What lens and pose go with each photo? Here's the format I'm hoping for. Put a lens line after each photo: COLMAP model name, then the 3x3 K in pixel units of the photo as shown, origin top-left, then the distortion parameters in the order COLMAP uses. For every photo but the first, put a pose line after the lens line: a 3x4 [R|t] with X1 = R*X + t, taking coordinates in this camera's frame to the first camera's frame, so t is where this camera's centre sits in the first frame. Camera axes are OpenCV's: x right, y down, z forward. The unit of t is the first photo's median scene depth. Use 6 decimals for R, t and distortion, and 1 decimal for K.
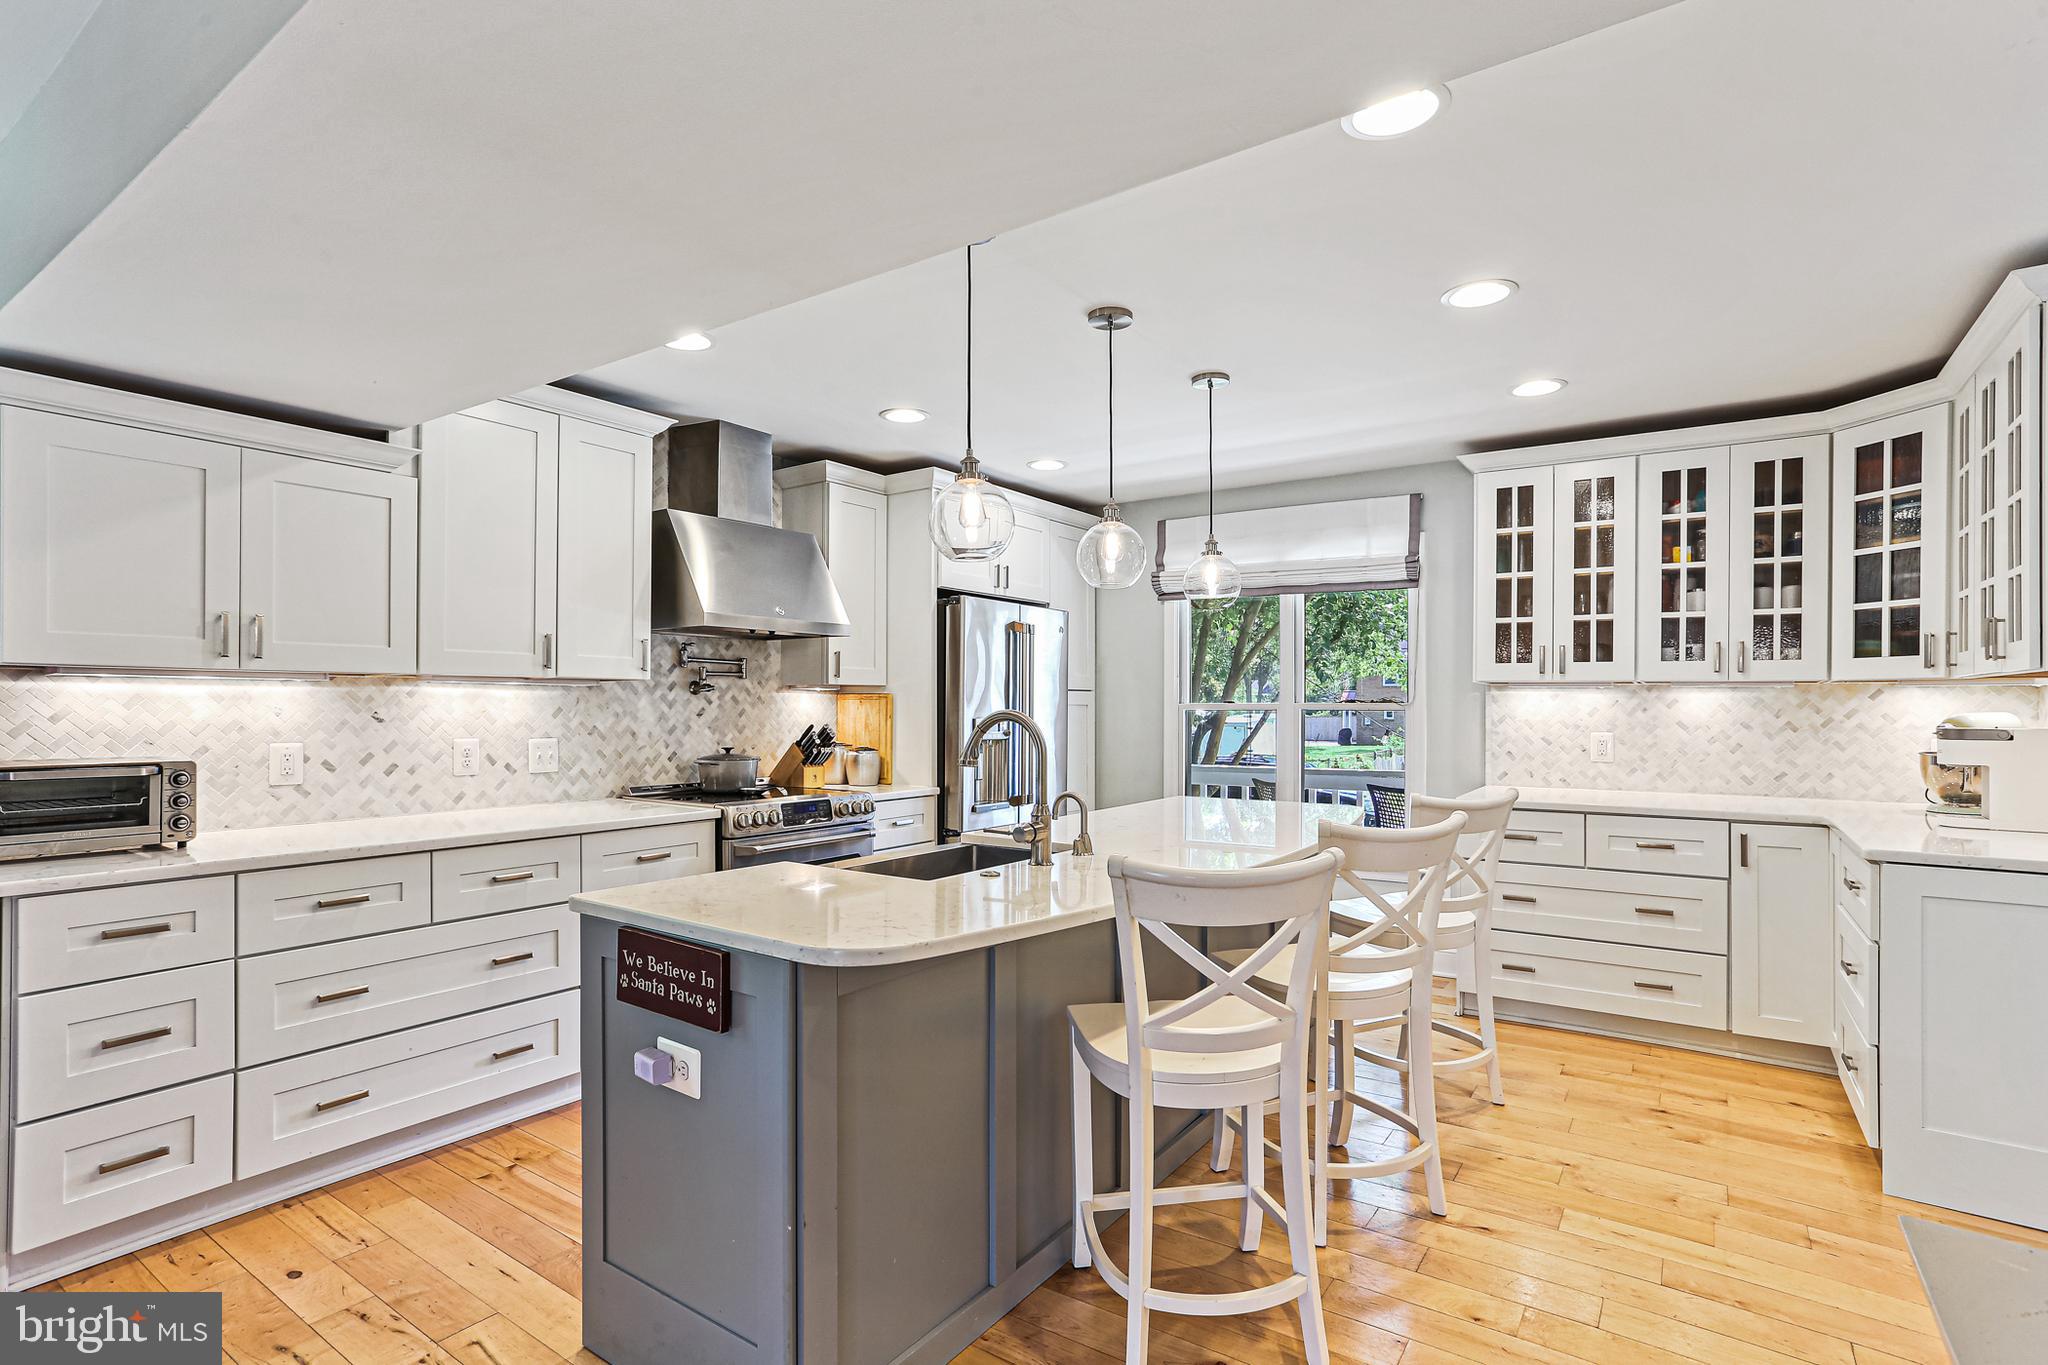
lens RADIAL K [[1009.6, 0, 1025.9], [0, 1009.6, 709.6], [0, 0, 1]] dist [-0.052080, 0.000838]
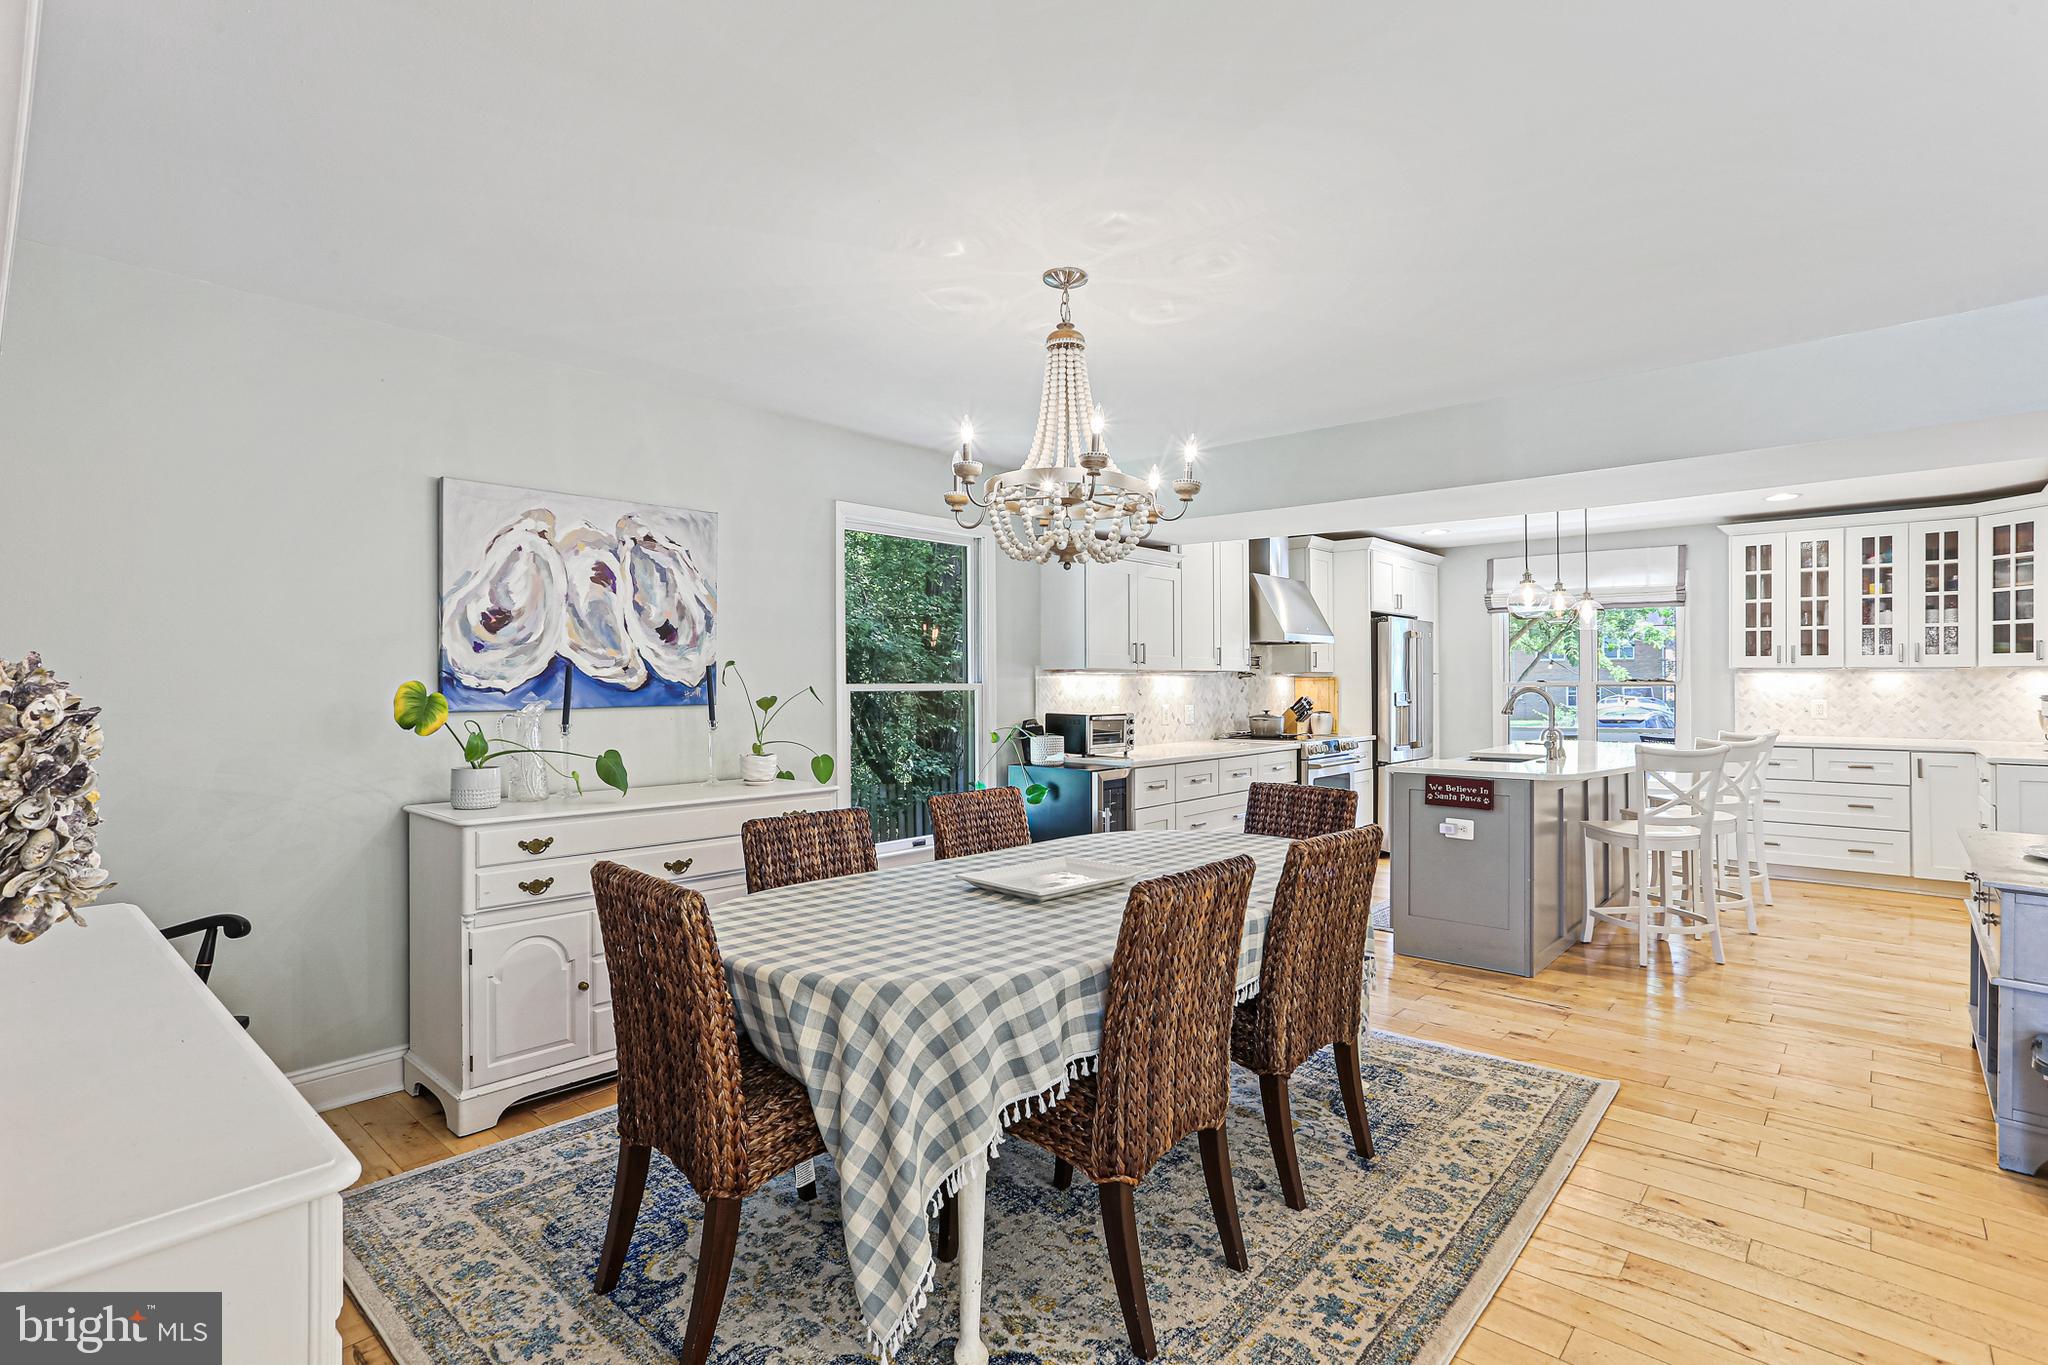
lens RADIAL K [[989.3, 0, 1026.0], [0, 989.3, 676.8], [0, 0, 1]] dist [-0.025843, 0.000301]
pose [[0.992040, -0.006344, -0.125764, -0.523850], [0.005136, 0.999938, -0.009930, -0.004751], [0.125819, 0.009205, 0.992010, -0.760270]]
